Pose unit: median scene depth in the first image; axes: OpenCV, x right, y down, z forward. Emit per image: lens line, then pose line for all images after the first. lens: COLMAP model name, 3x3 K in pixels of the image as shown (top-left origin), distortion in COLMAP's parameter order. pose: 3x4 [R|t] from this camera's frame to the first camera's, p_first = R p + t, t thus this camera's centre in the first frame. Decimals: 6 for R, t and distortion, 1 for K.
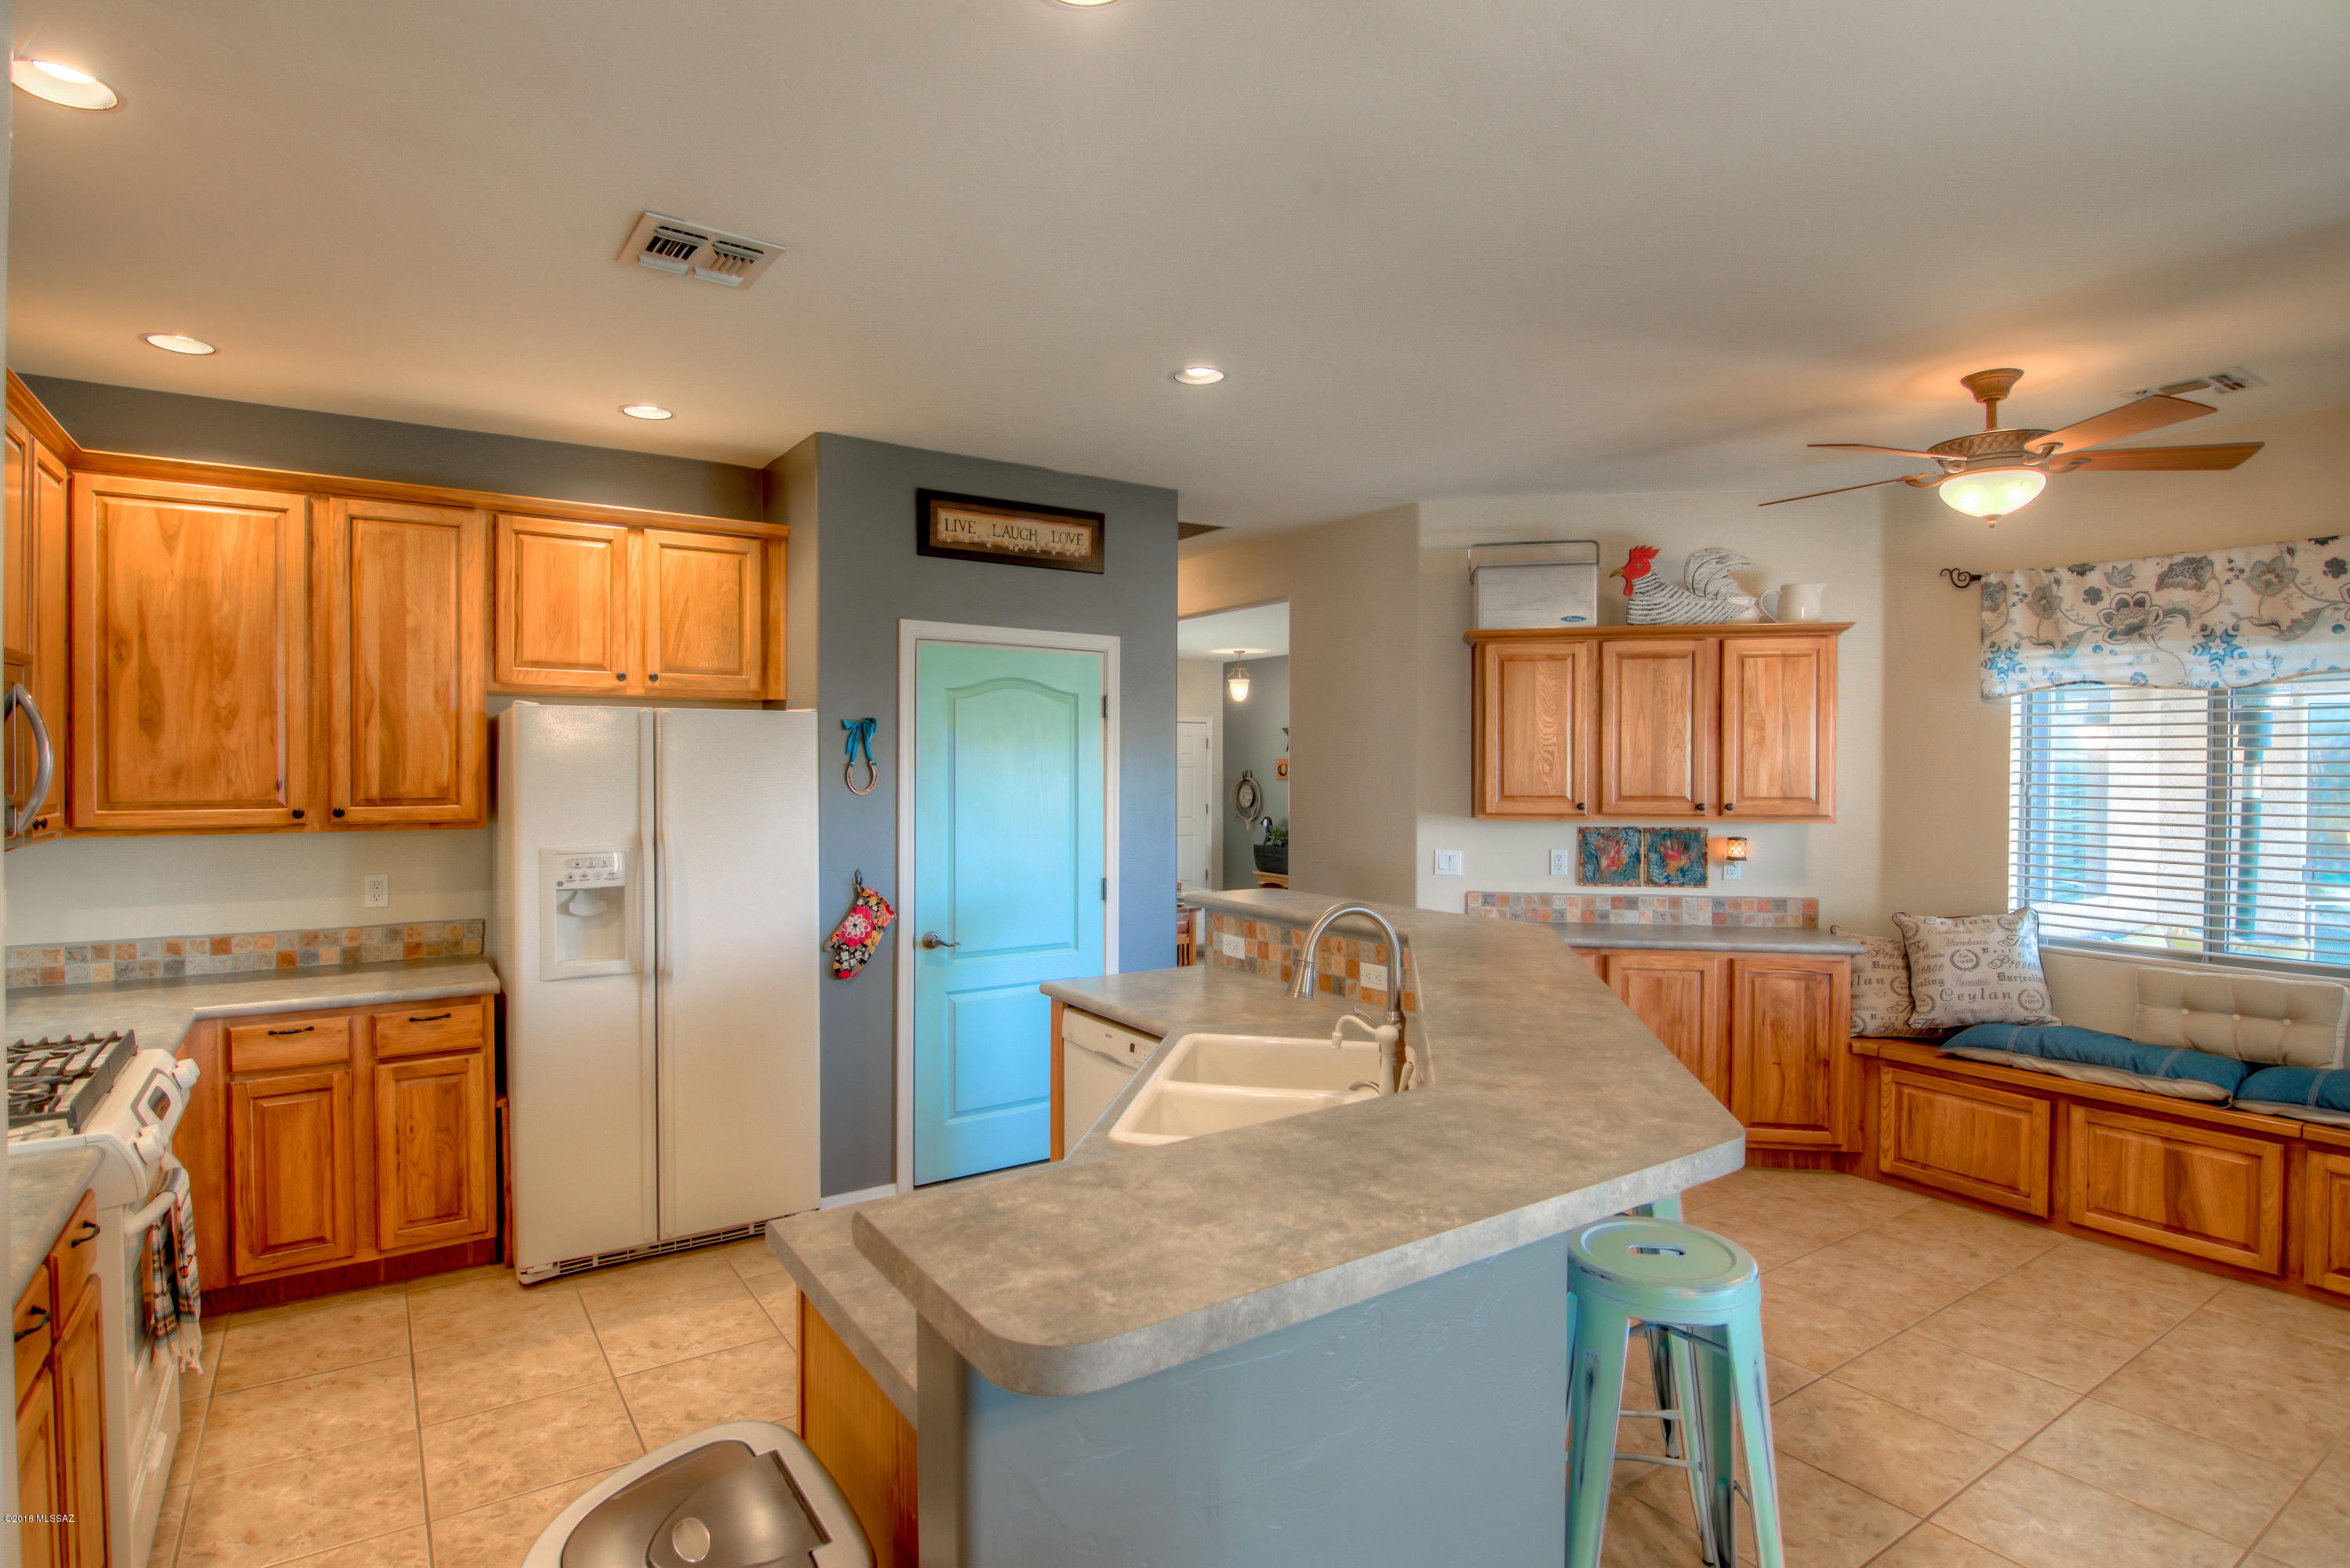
lens RADIAL K [[1206.2, 0, 1171.8], [0, 1206.2, 767.5], [0, 0, 1]] dist [-0.020459, -0.001154]
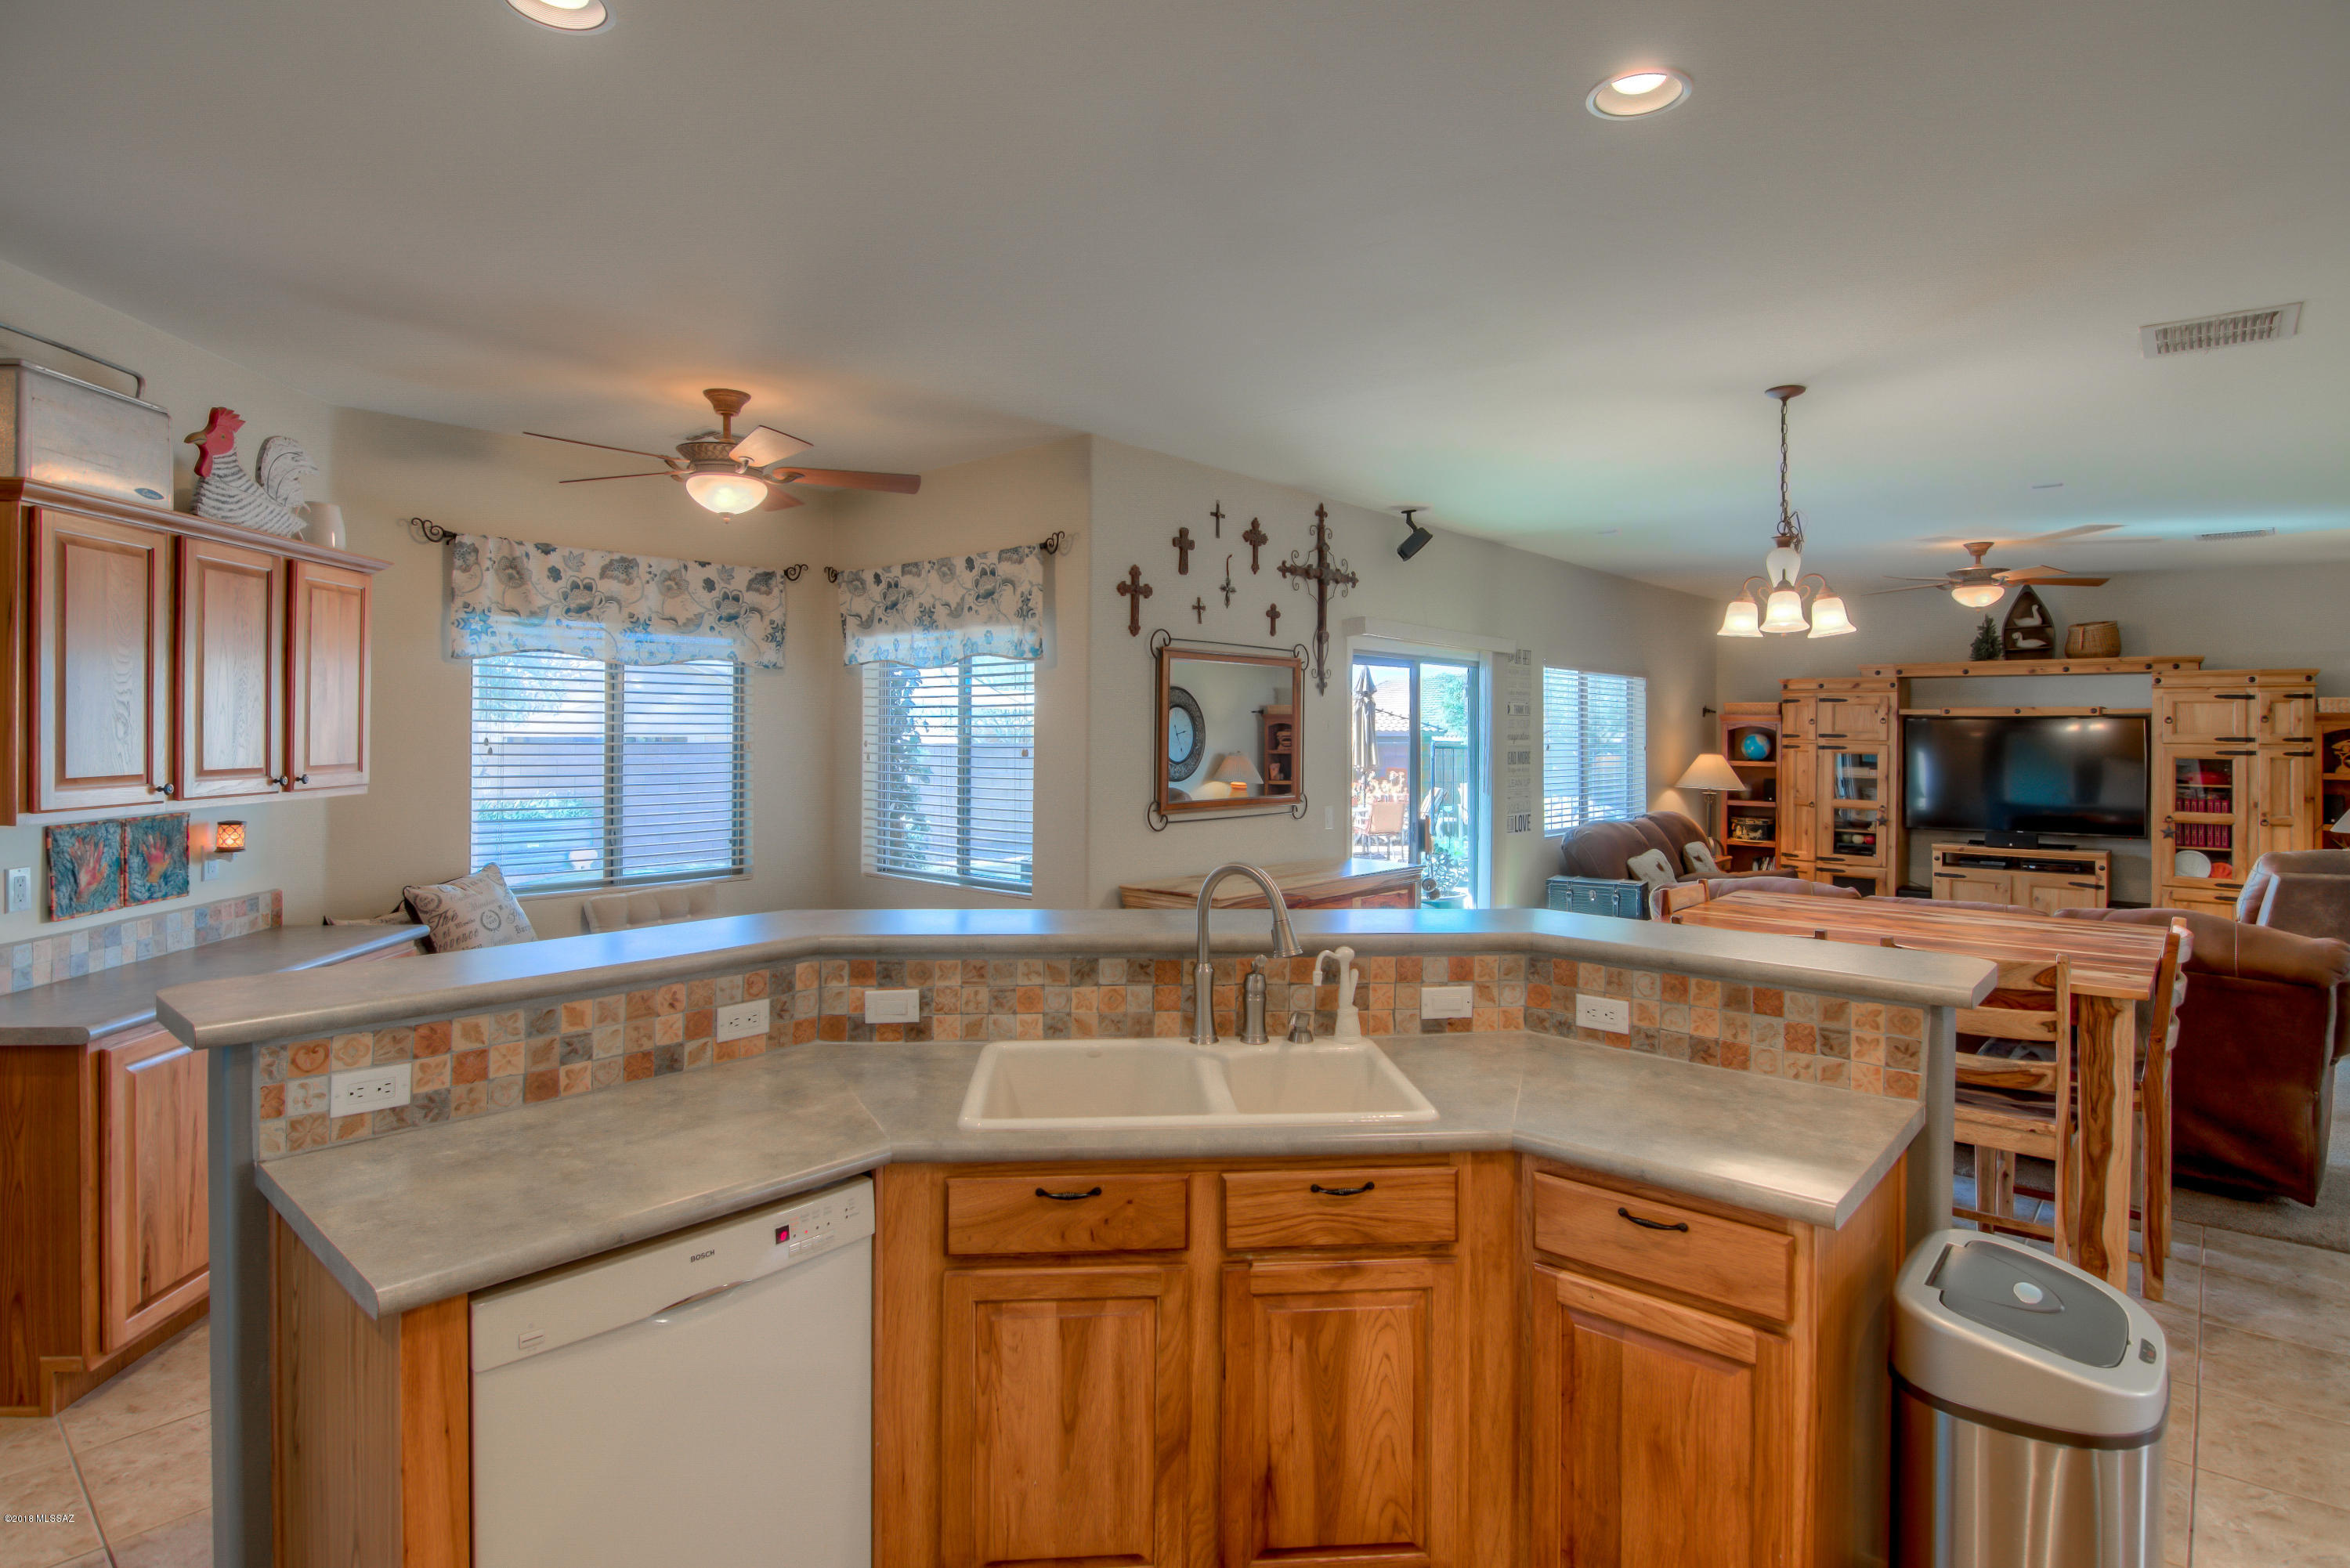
lens RADIAL K [[1197.5, 0, 1177.9], [0, 1197.5, 726.7], [0, 0, 1]] dist [-0.000828, -0.011543]
pose [[-0.257374, -0.002365, 0.966309, -0.457113], [-0.003408, 0.999993, 0.001539, -0.004497], [-0.966306, -0.002897, -0.257380, 0.711831]]
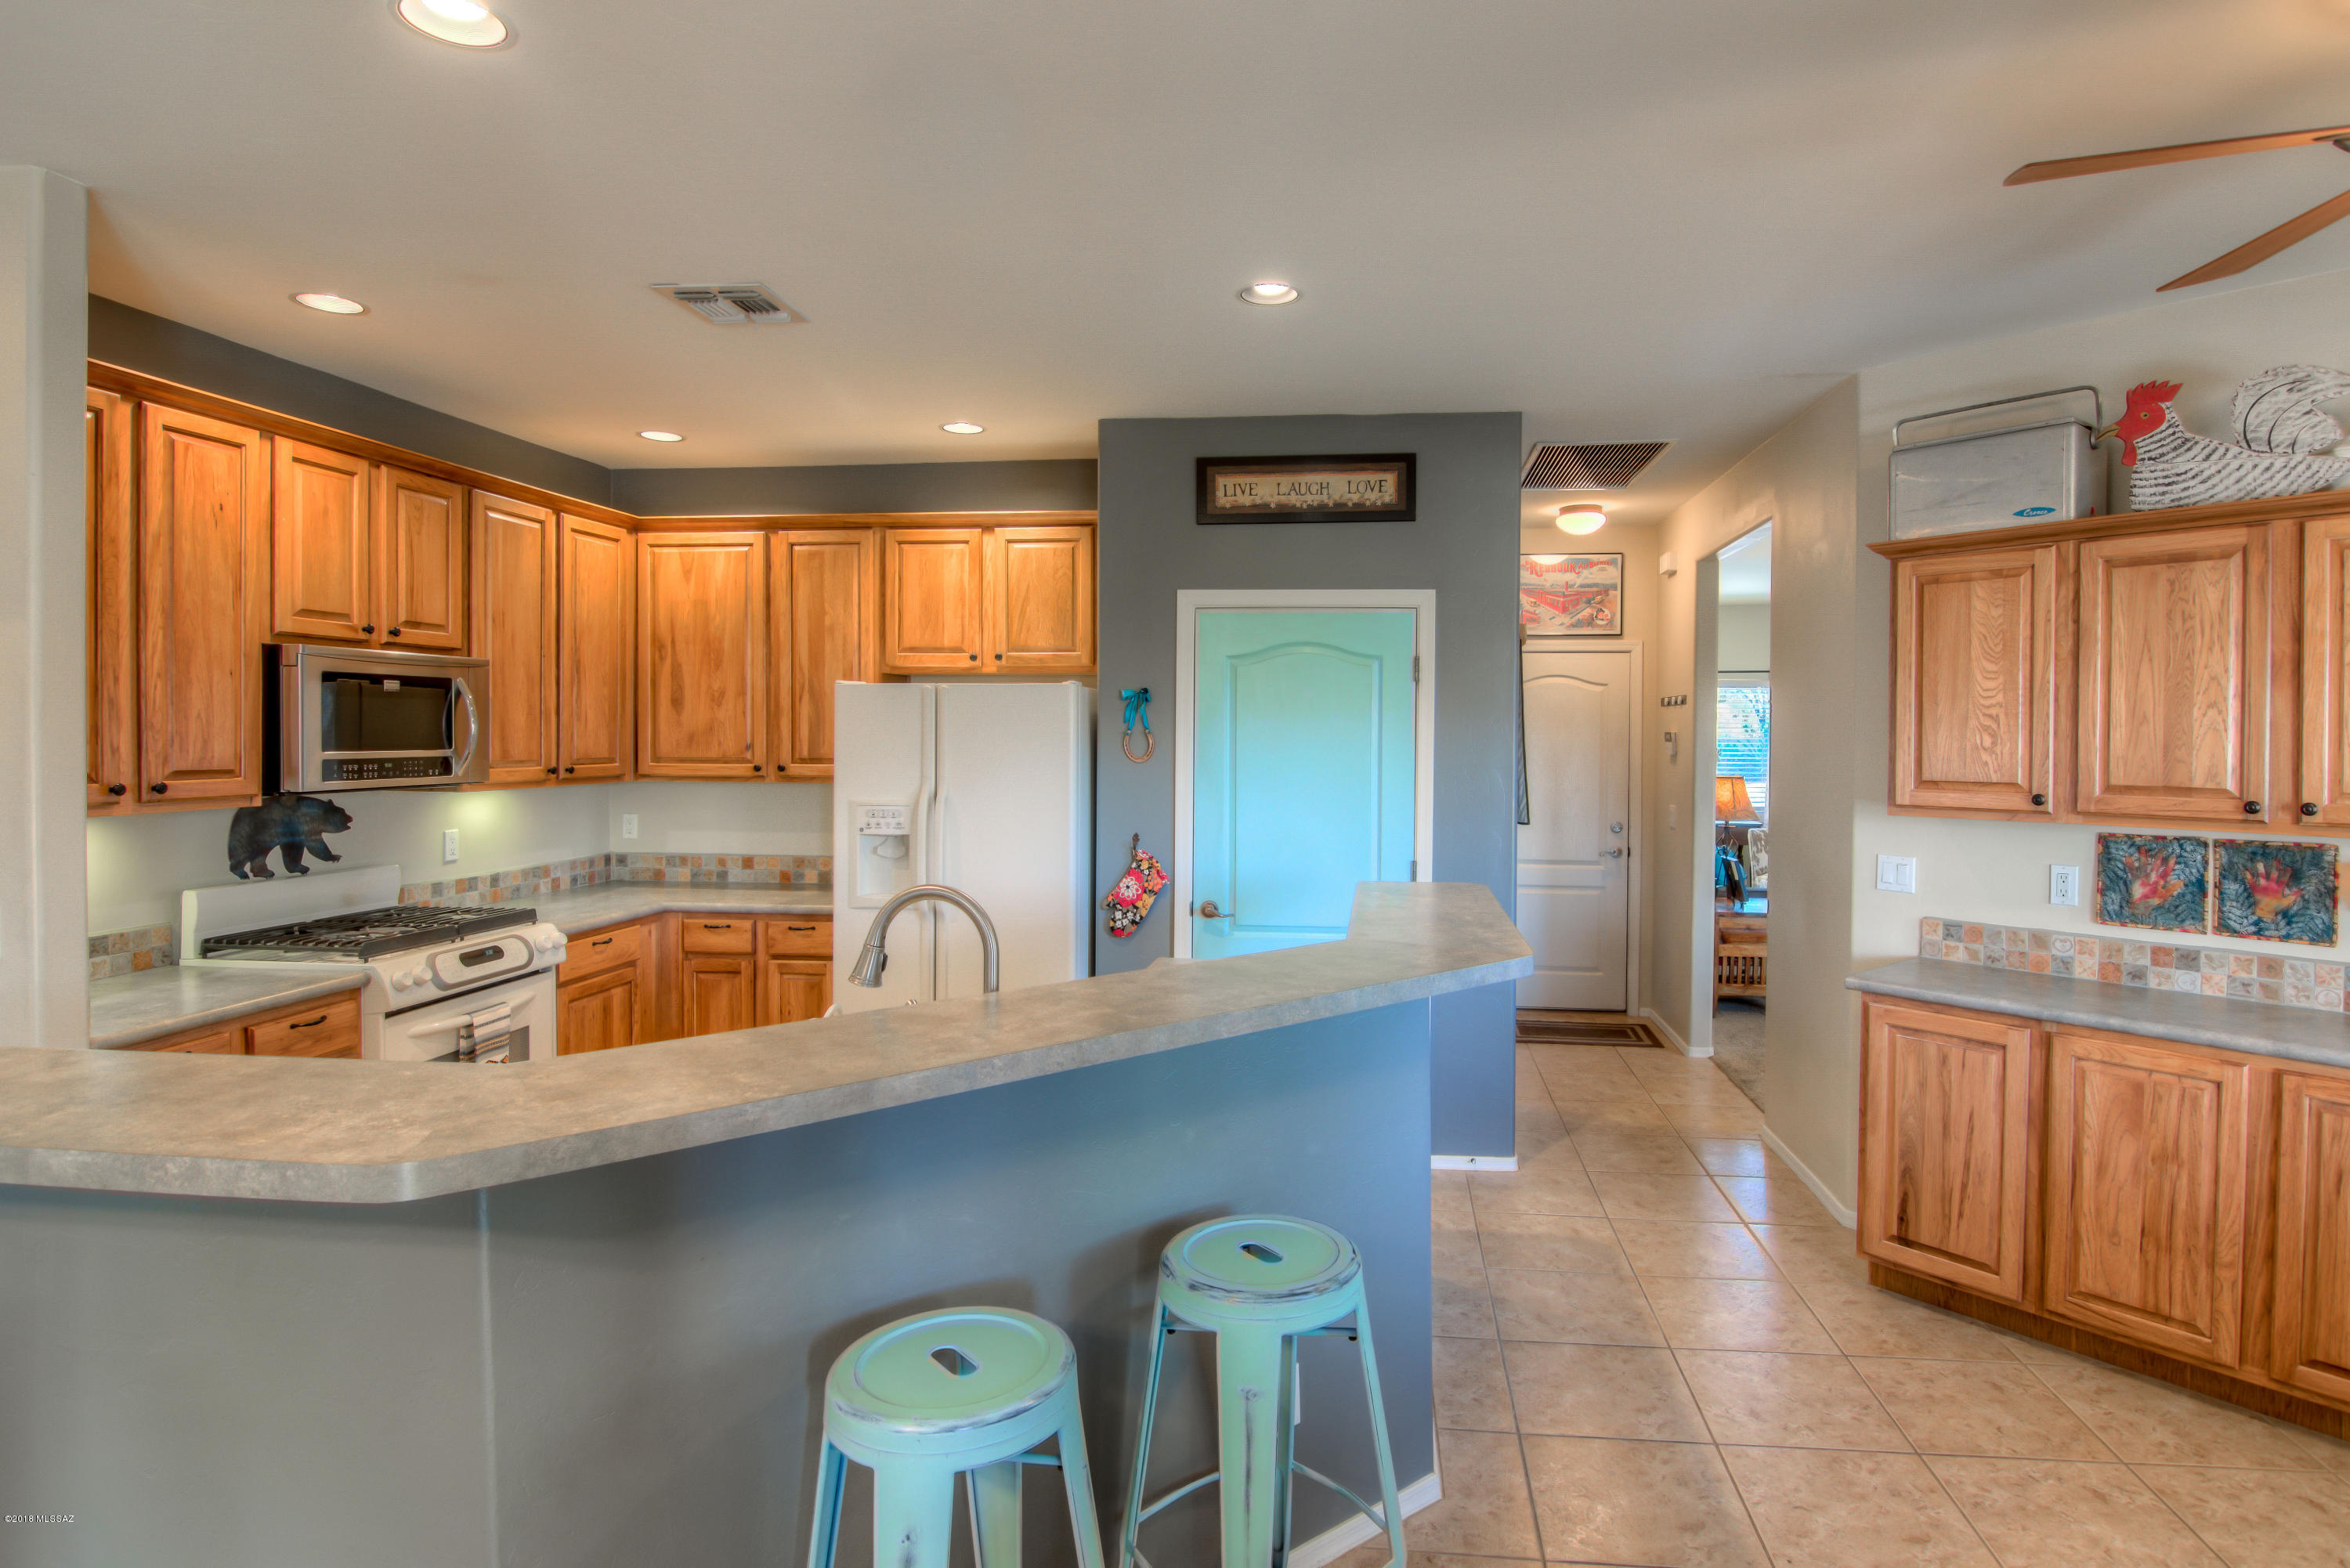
lens RADIAL K [[1232.1, 0, 1244.7], [0, 1232.1, 751.8], [0, 0, 1]] dist [-0.002304, -0.026617]
pose [[0.762838, 0.011301, -0.646491, 0.487612], [-0.005194, 0.999922, 0.011350, 0.001143], [0.646569, -0.005301, 0.762837, 0.242455]]
